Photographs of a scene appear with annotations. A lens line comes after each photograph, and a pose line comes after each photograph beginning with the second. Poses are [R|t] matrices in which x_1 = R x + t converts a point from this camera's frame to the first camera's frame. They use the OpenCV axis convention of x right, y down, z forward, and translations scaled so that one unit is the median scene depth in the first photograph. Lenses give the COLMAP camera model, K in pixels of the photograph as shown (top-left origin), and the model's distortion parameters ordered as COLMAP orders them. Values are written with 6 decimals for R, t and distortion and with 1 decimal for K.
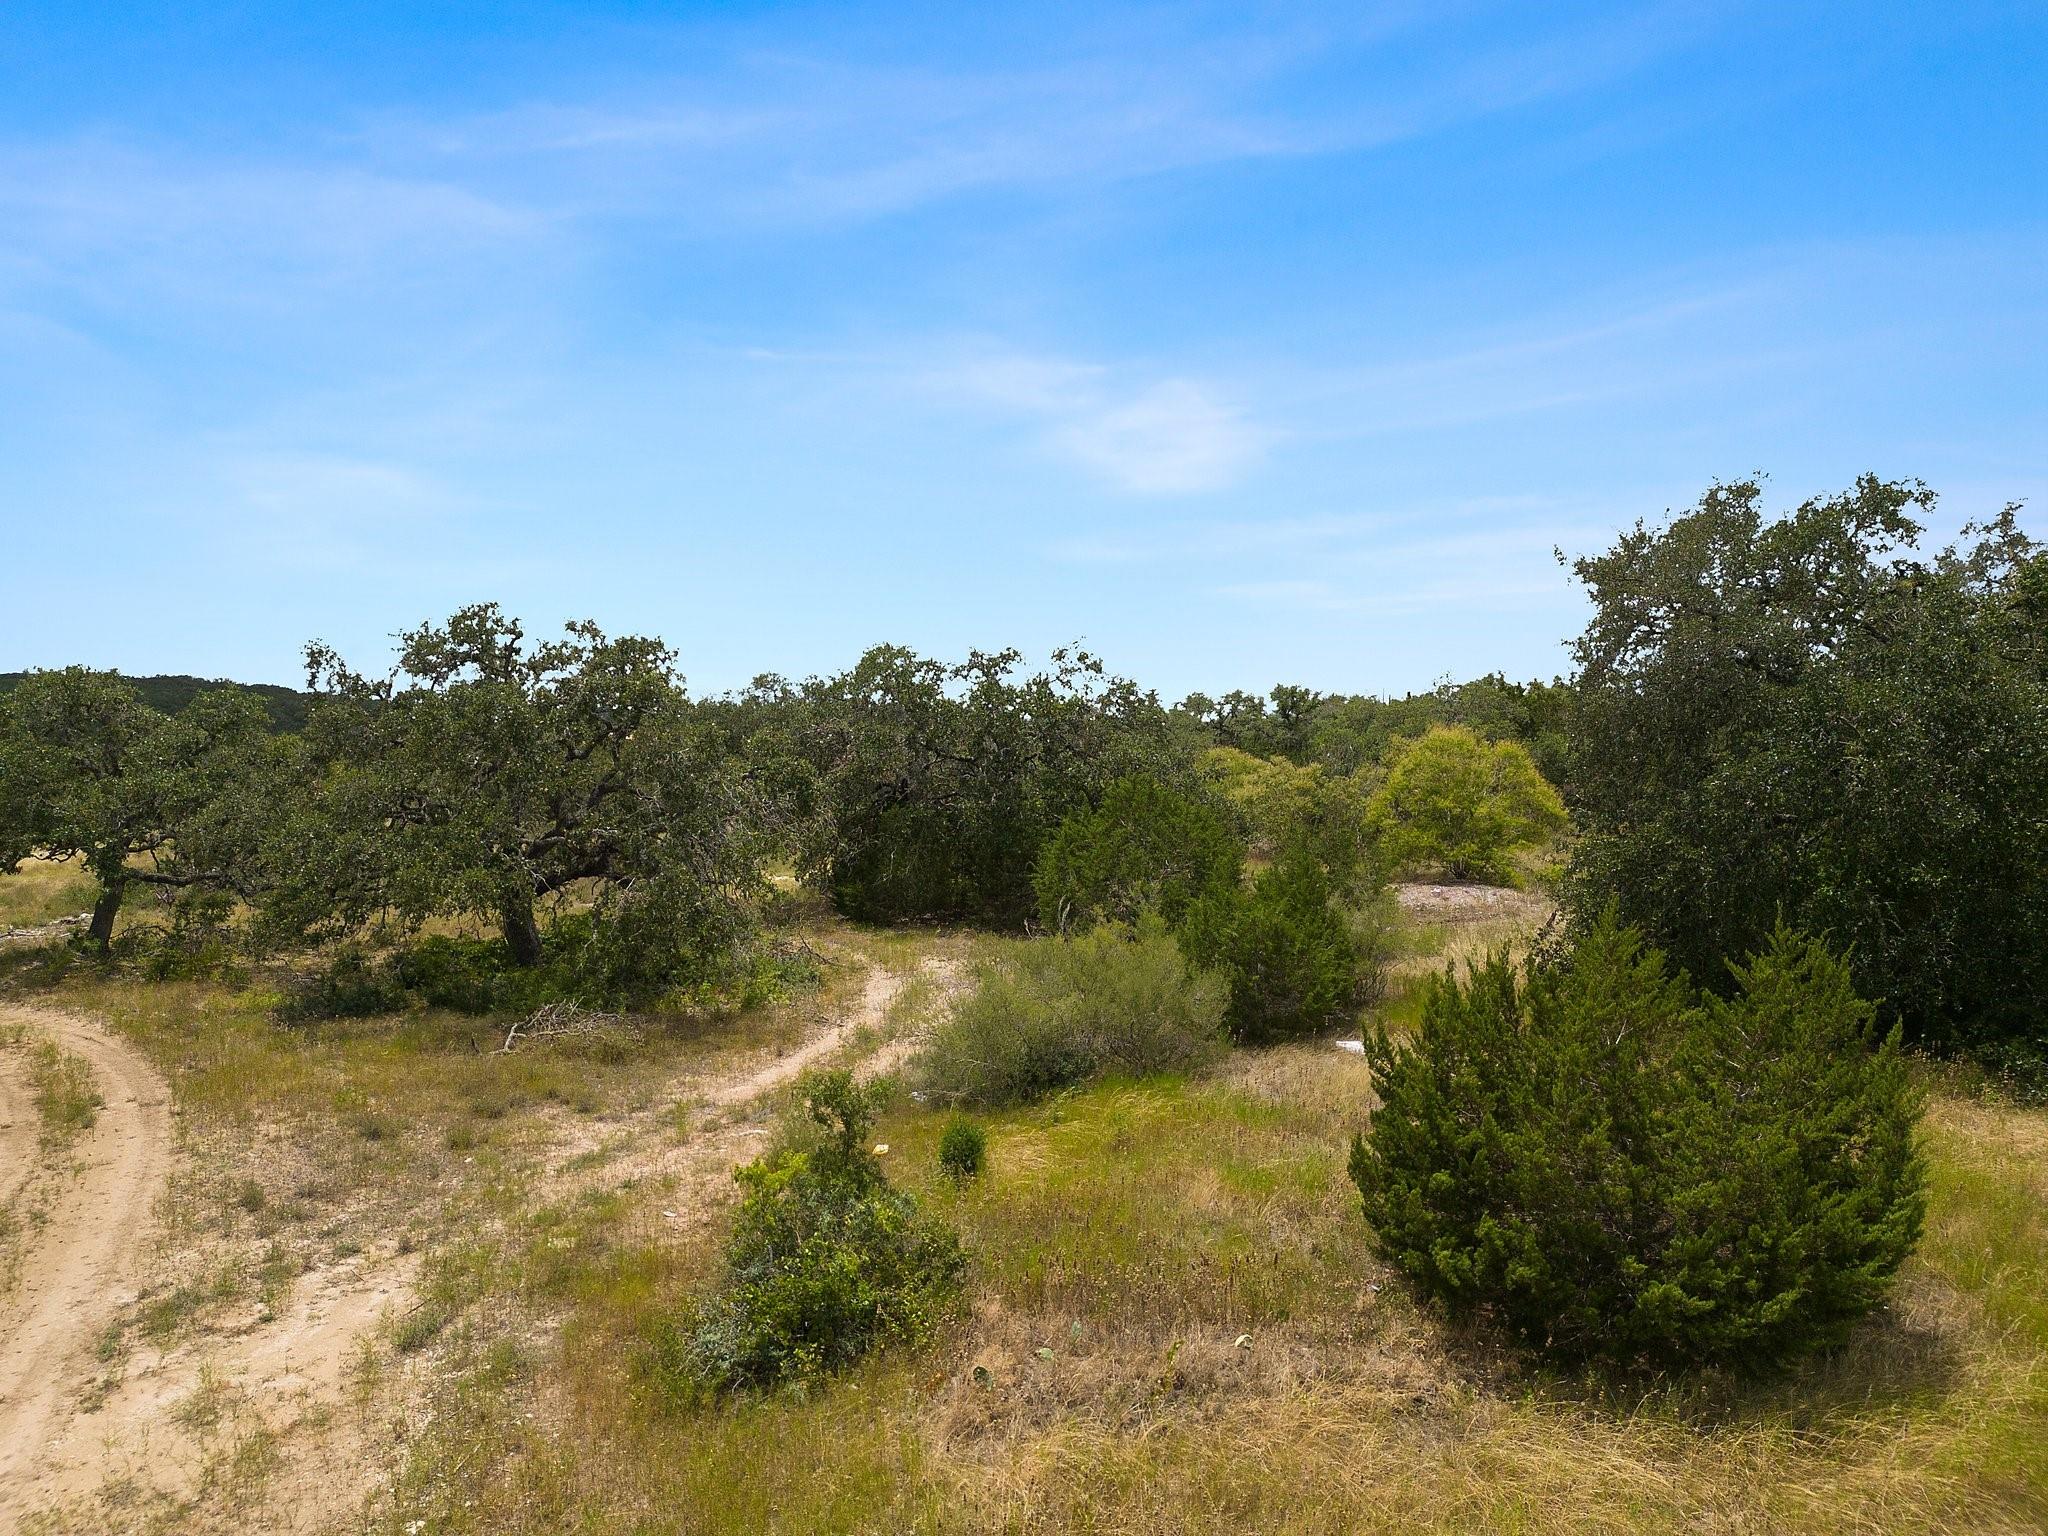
lens RADIAL K [[1432.6, 0, 1016.1], [0, 1432.6, 771.9], [0, 0, 1]] dist [0.068958, -0.061752]
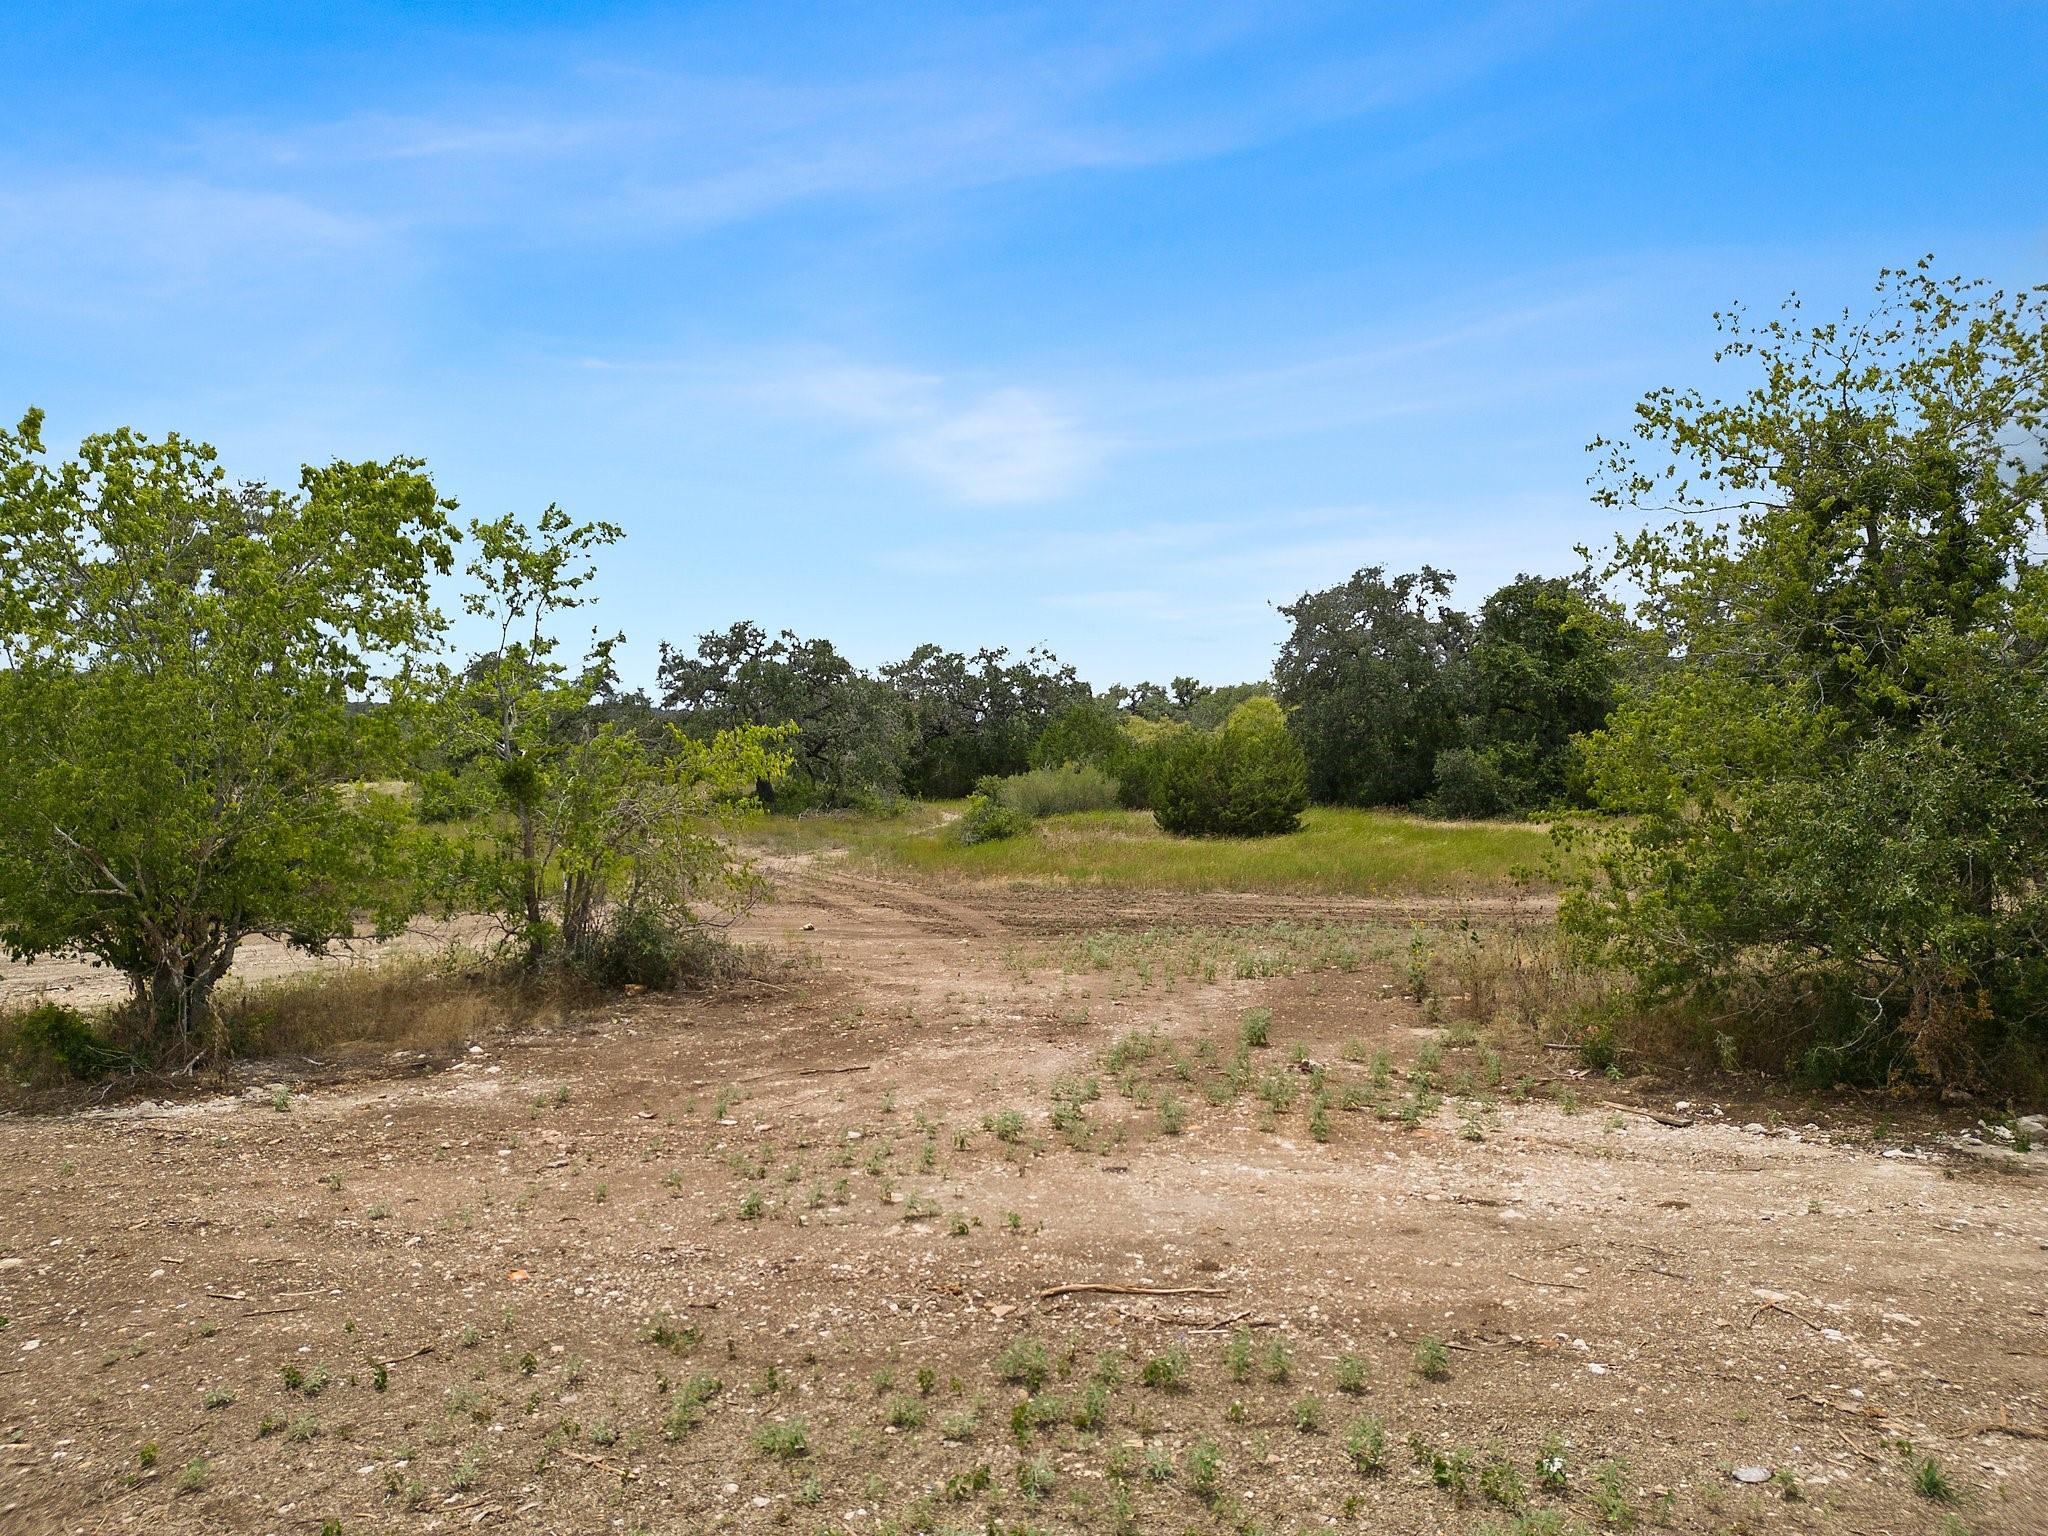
lens RADIAL K [[1432.6, 0, 1015.1], [0, 1432.6, 770.9], [0, 0, 1]] dist [0.068958, -0.061752]
pose [[0.998682, 0.002176, 0.051270, -0.104416], [-0.002049, 0.999995, -0.002531, 0.090011], [-0.051275, 0.002422, 0.998682, -0.952732]]
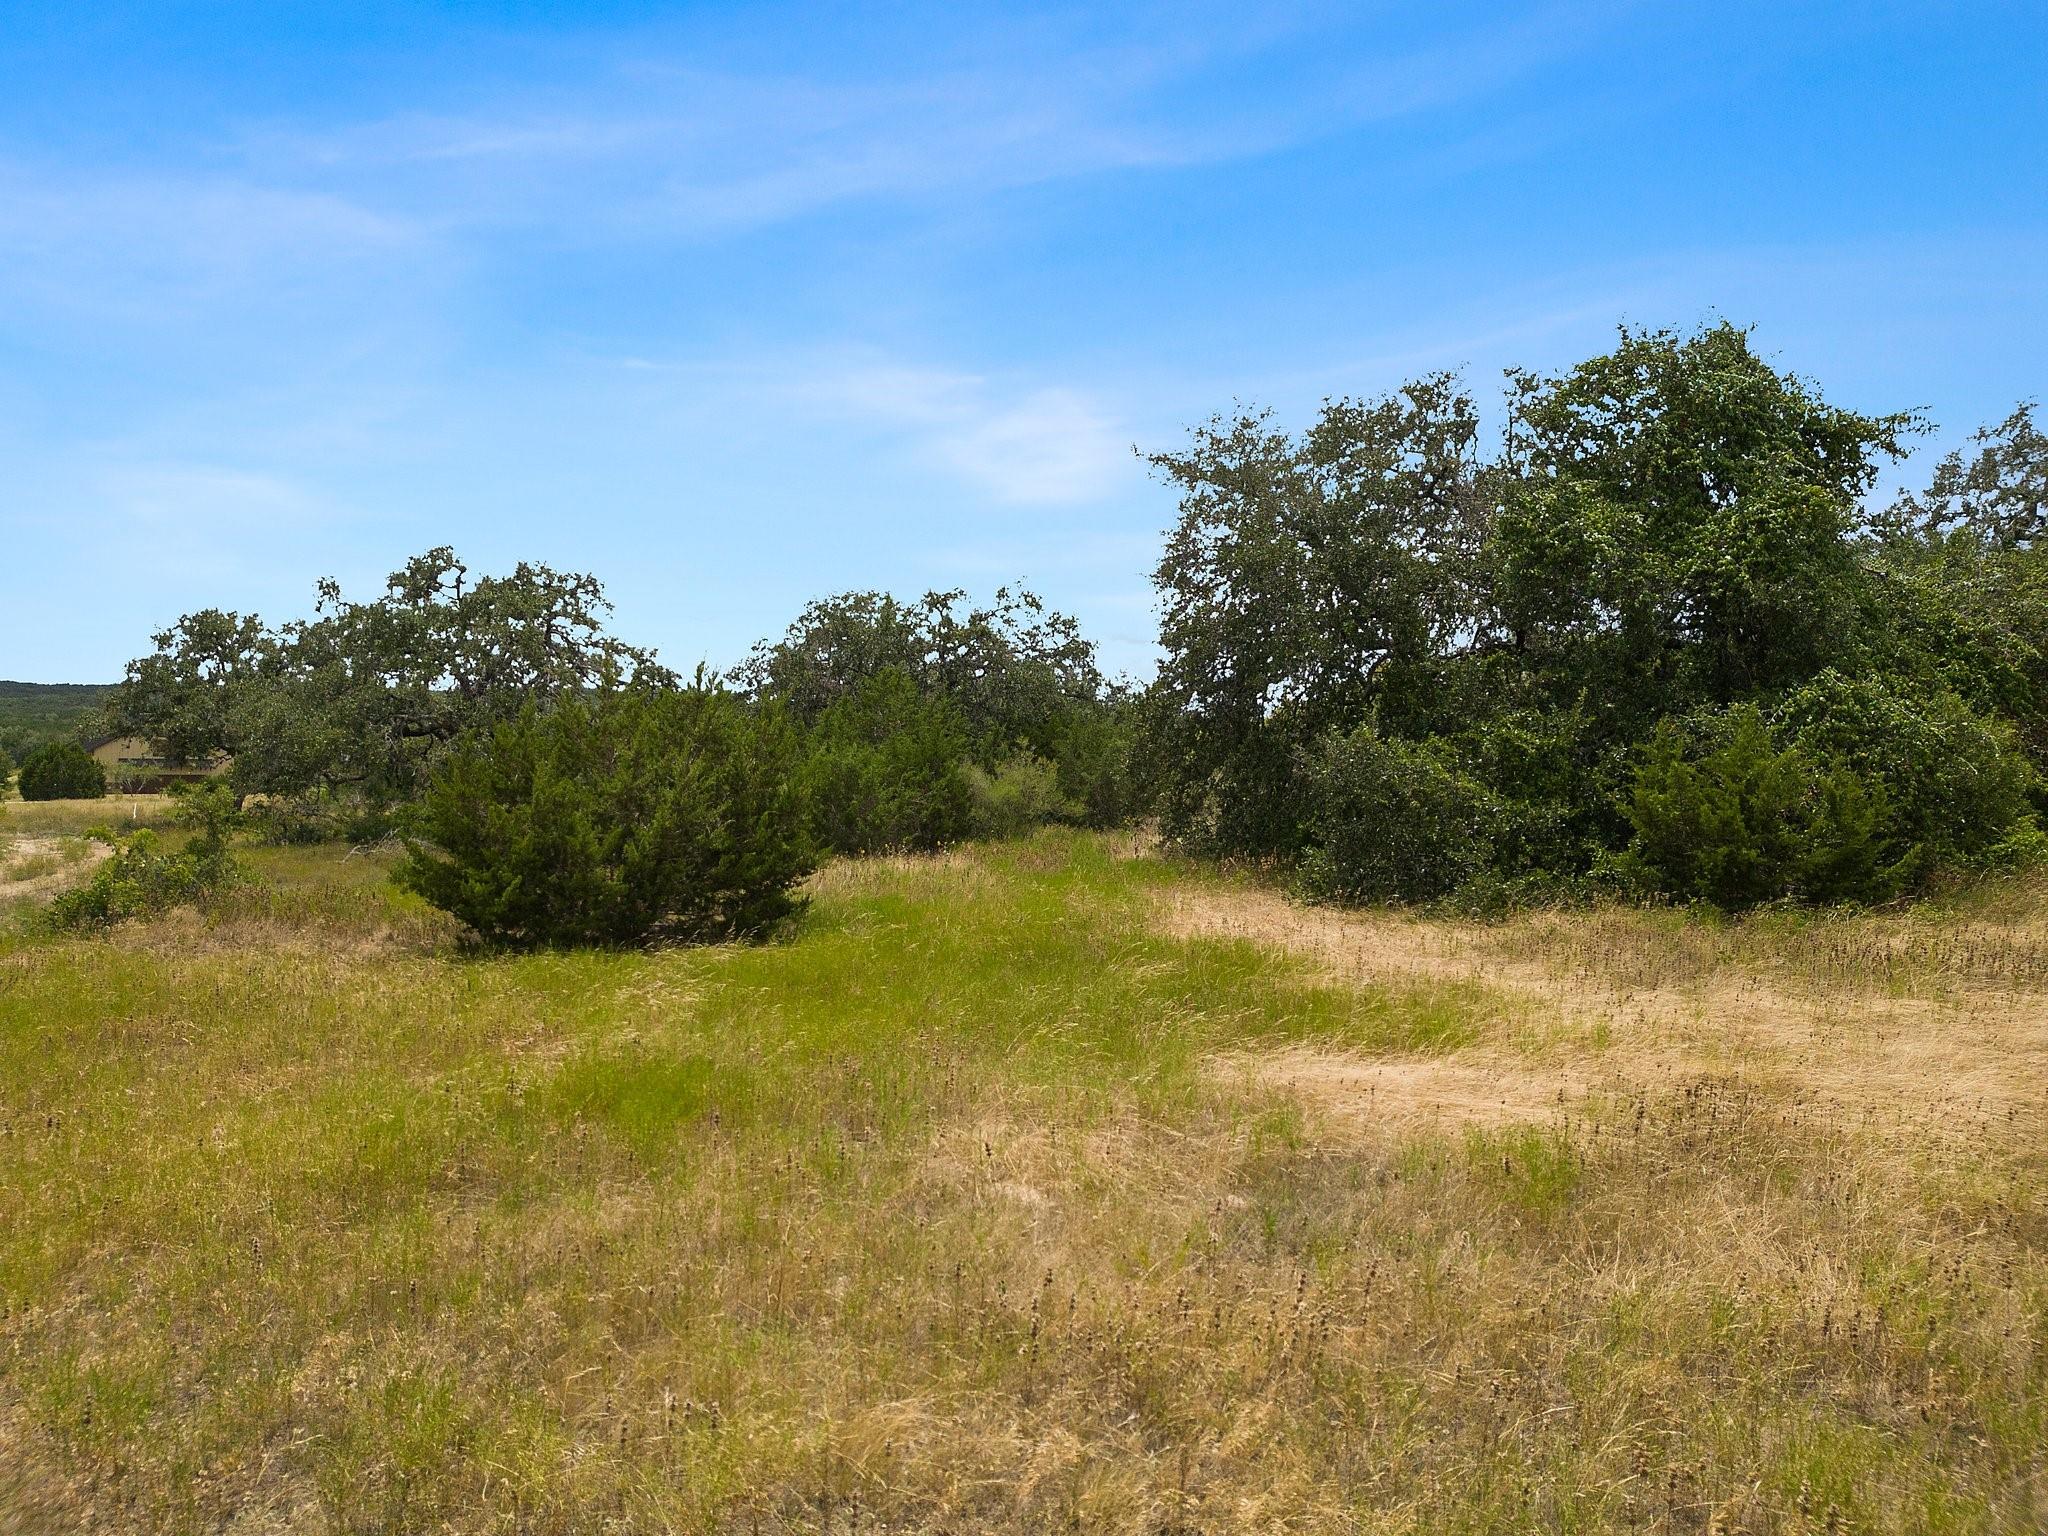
lens RADIAL K [[1432.6, 0, 1012.4], [0, 1432.6, 765.9], [0, 0, 1]] dist [0.068958, -0.061752]
pose [[0.958690, 0.006234, -0.284383, 0.484649], [-0.009834, 0.999889, -0.011232, 0.088086], [0.284282, 0.013564, 0.958645, -0.084802]]
